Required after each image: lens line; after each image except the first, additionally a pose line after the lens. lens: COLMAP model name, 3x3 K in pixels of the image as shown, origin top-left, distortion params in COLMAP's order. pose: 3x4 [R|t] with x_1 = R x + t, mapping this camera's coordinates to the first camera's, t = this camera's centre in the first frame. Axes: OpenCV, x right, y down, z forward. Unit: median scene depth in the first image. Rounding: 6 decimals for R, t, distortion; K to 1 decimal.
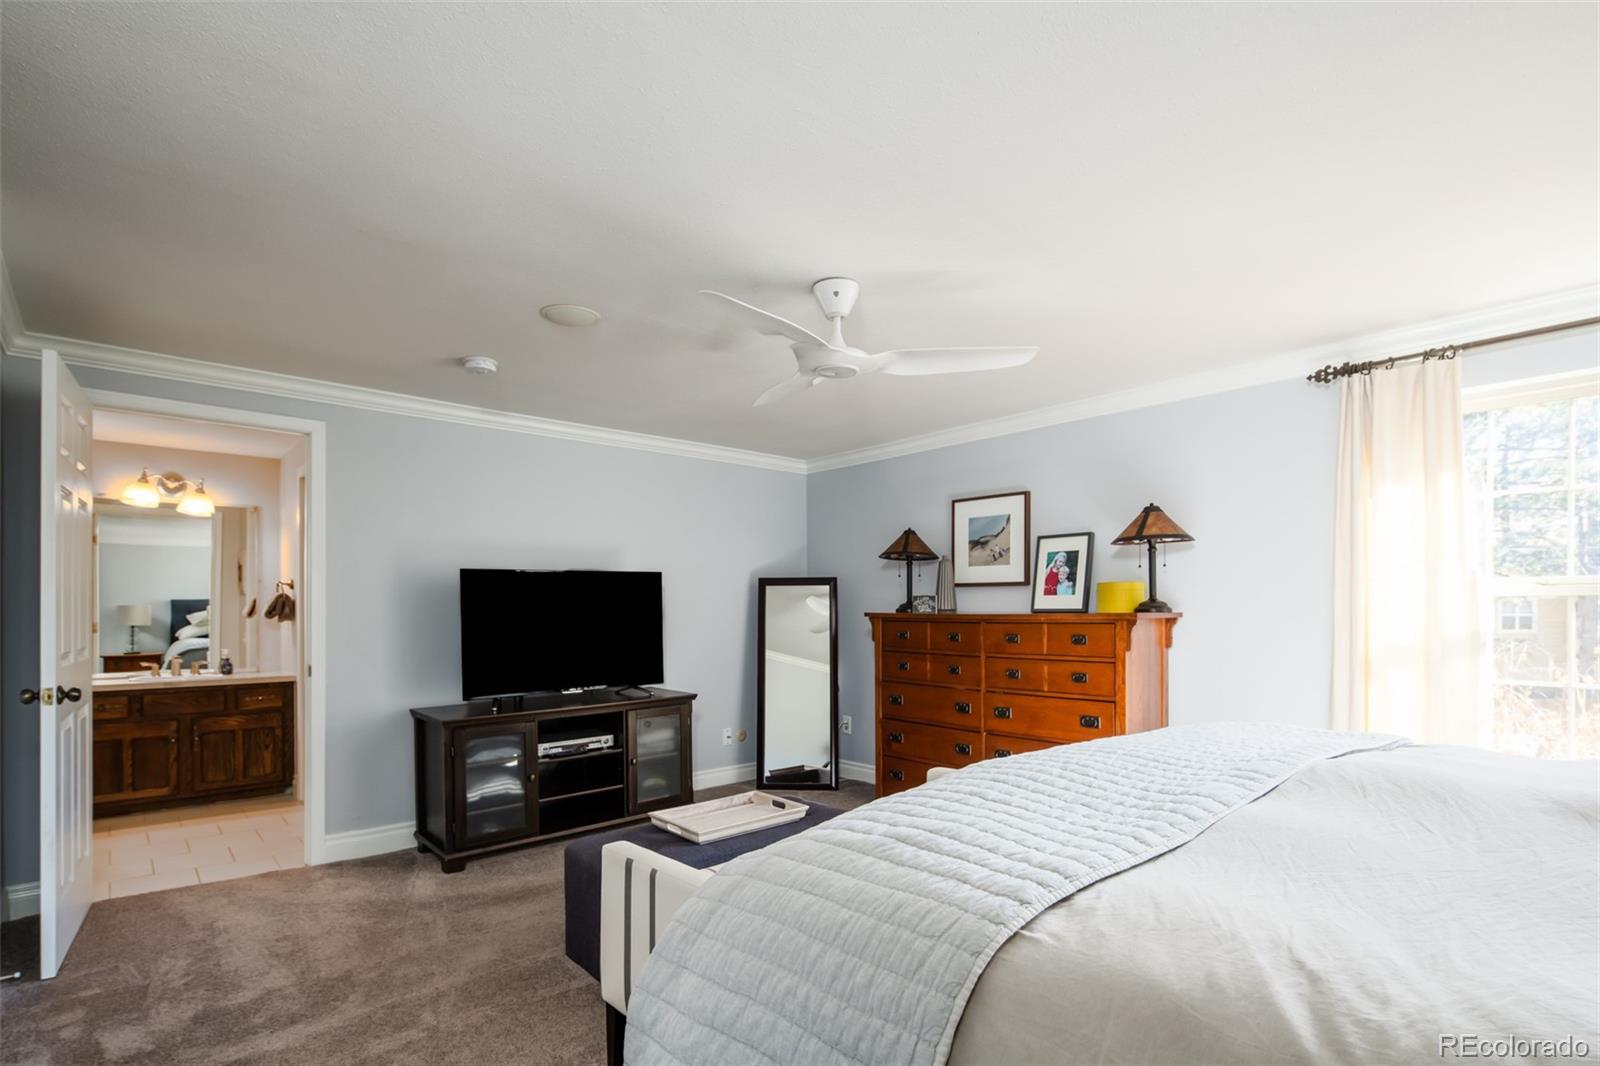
lens RADIAL K [[782.0, 0, 797.0], [0, 782.0, 612.1], [0, 0, 1]] dist [0.000594, -0.000463]
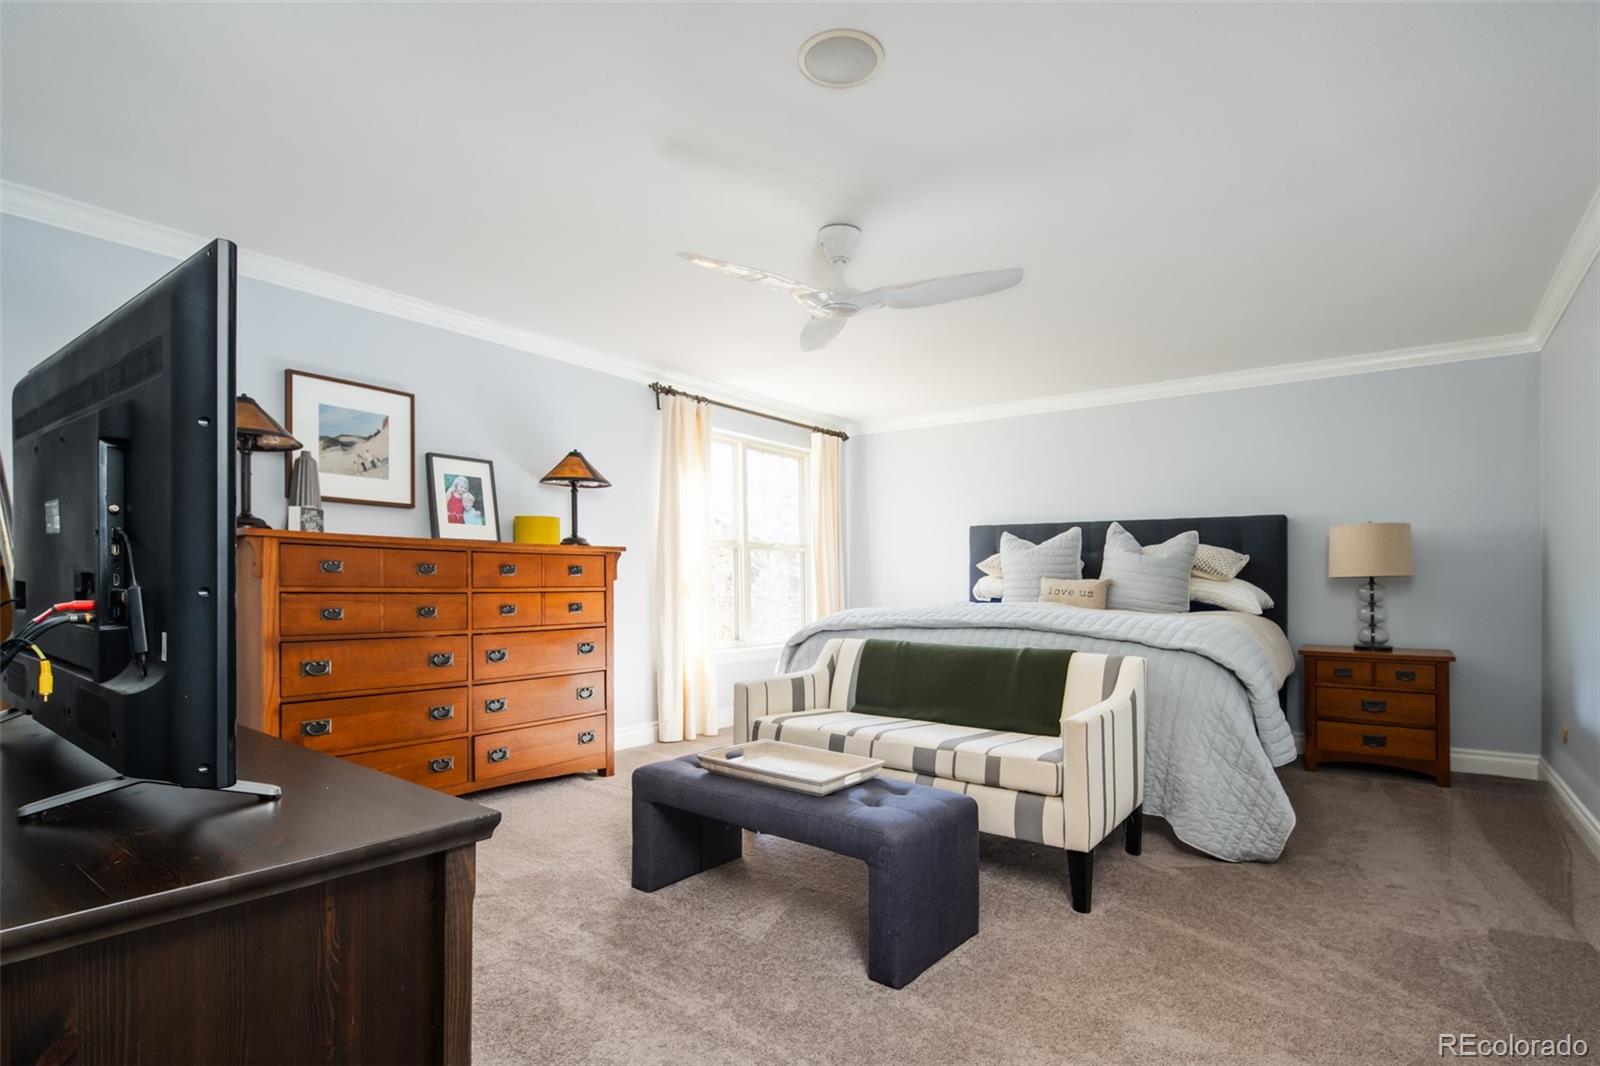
lens RADIAL K [[785.1, 0, 804.5], [0, 785.1, 582.4], [0, 0, 1]] dist [0.001406, 0.000155]
pose [[-0.201052, 0.004741, 0.979569, -0.617145], [0.000861, 0.999989, -0.004663, 0.048859], [-0.979580, -0.000094, -0.201054, 0.790851]]
